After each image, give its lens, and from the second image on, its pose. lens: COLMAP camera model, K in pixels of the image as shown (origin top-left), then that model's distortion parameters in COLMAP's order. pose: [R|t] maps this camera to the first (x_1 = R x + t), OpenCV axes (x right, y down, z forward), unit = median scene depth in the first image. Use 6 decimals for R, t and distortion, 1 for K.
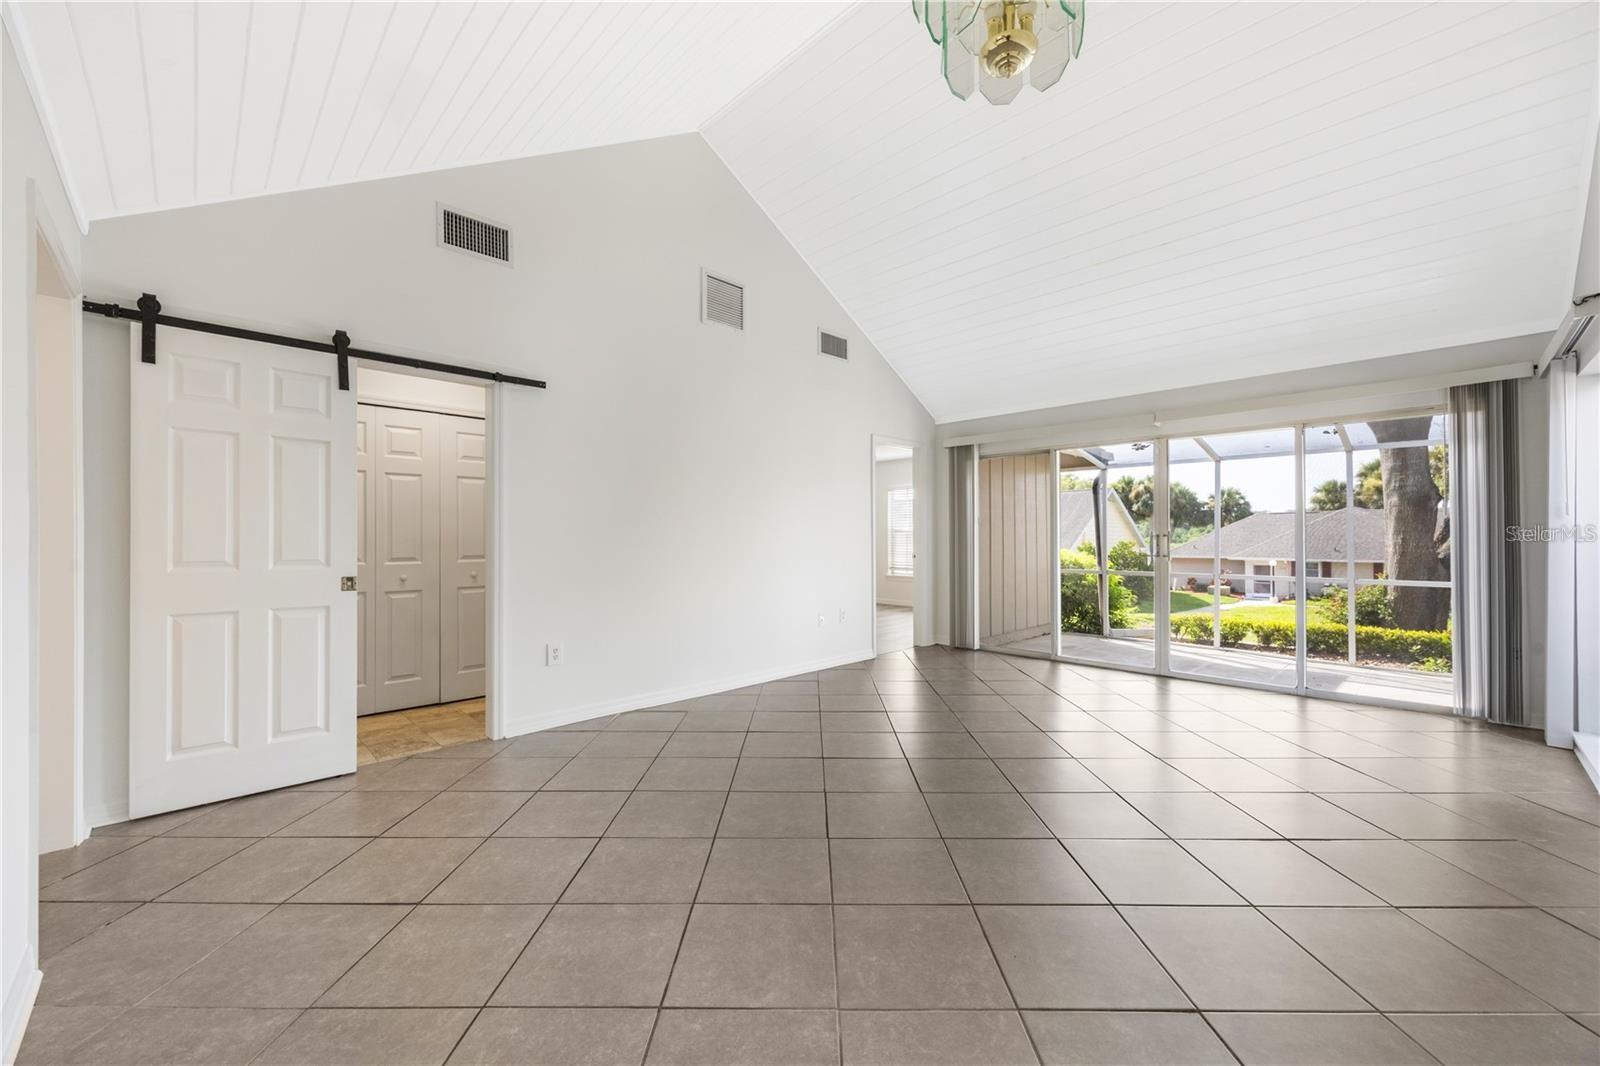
lens RADIAL K [[624.4, 0, 802.6], [0, 624.4, 529.8], [0, 0, 1]] dist [-0.002998, -0.000373]
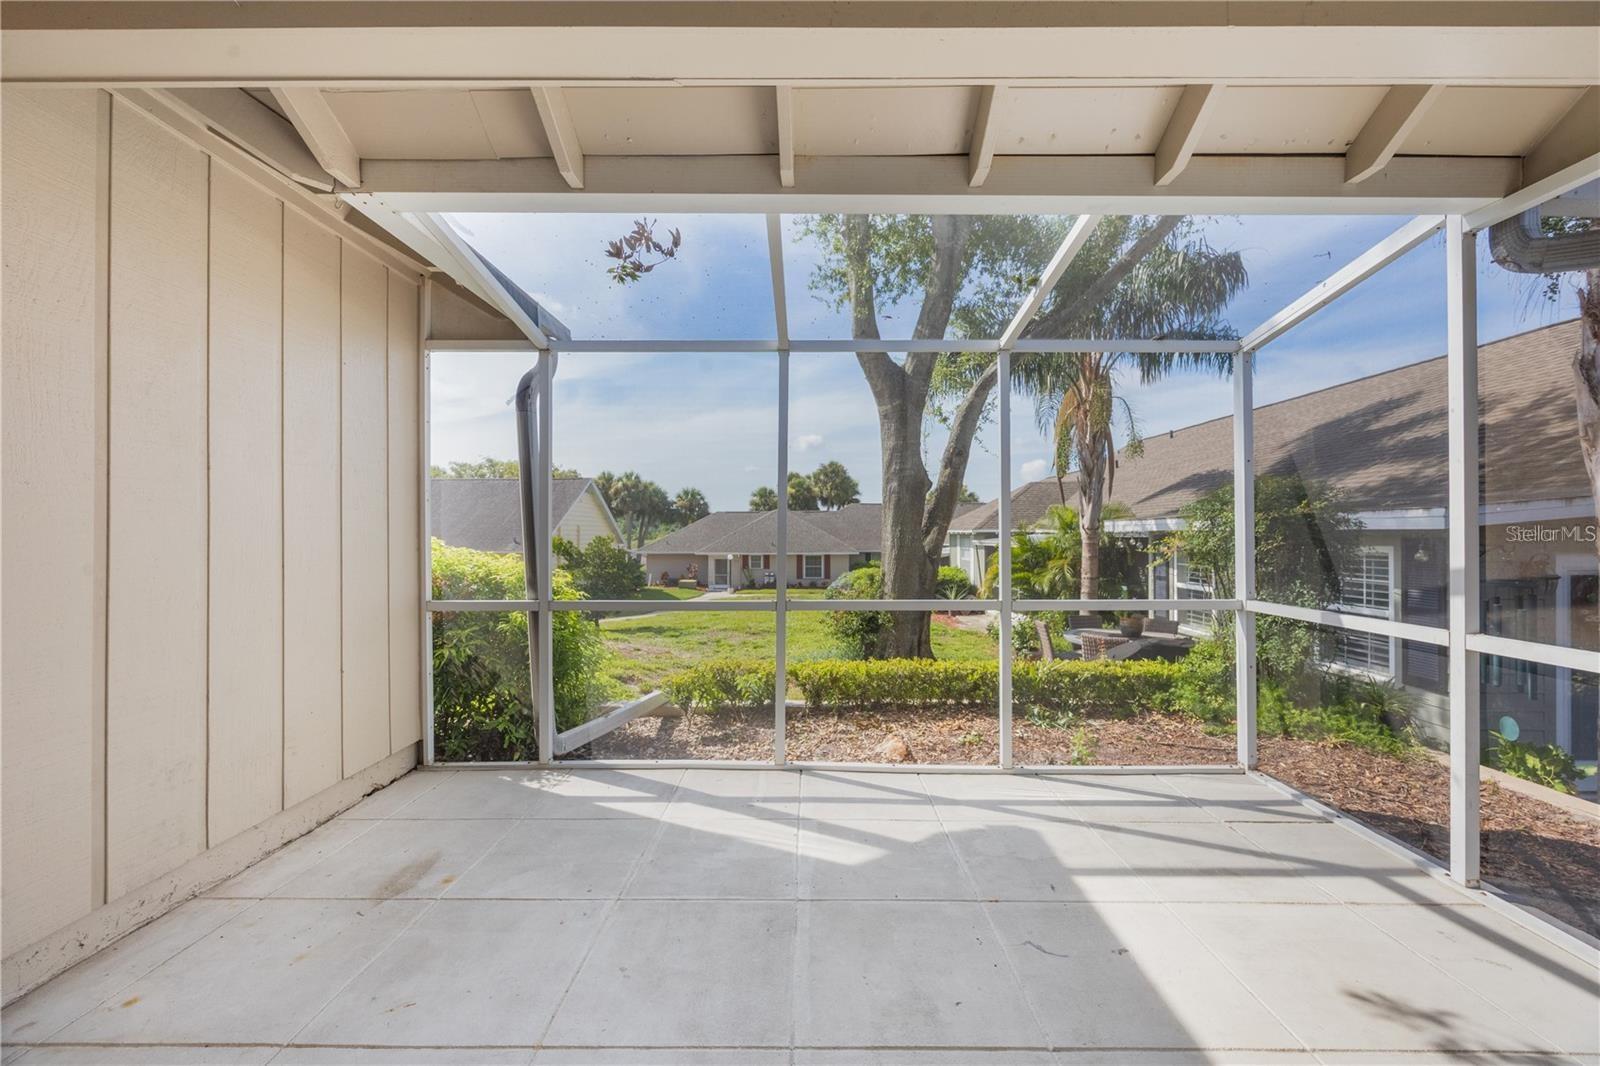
lens RADIAL K [[613.7, 0, 800.0], [0, 613.7, 533.0], [0, 0, 1]] dist [-0.002594, -0.000257]
pose [[0.708037, 0.003432, 0.706167, 0.286038], [-0.010249, 0.999933, 0.005417, 0.015640], [-0.706101, -0.011073, 0.708024, 0.536537]]
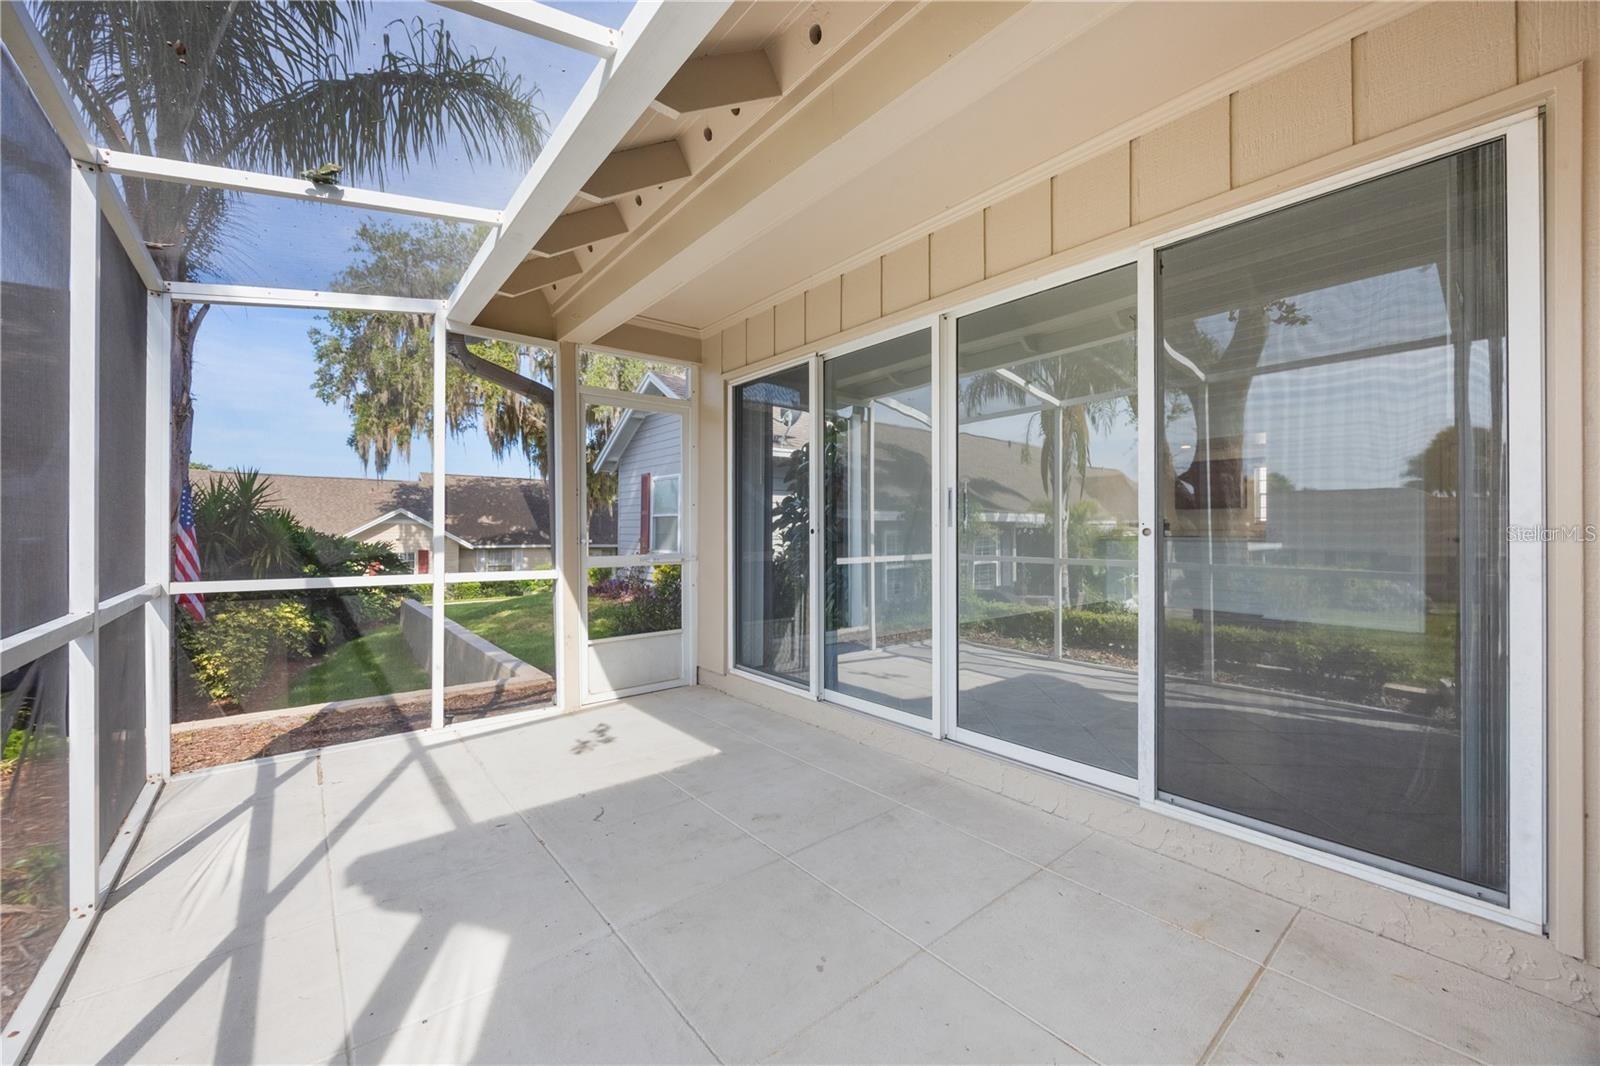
lens RADIAL K [[613.7, 0, 800.0], [0, 613.7, 533.0], [0, 0, 1]] dist [-0.002594, -0.000257]
pose [[-0.996697, -0.000425, 0.081211, 0.373913], [-0.002026, 0.999805, -0.019625, 0.033685], [-0.081187, -0.019725, -0.996504, 0.866650]]
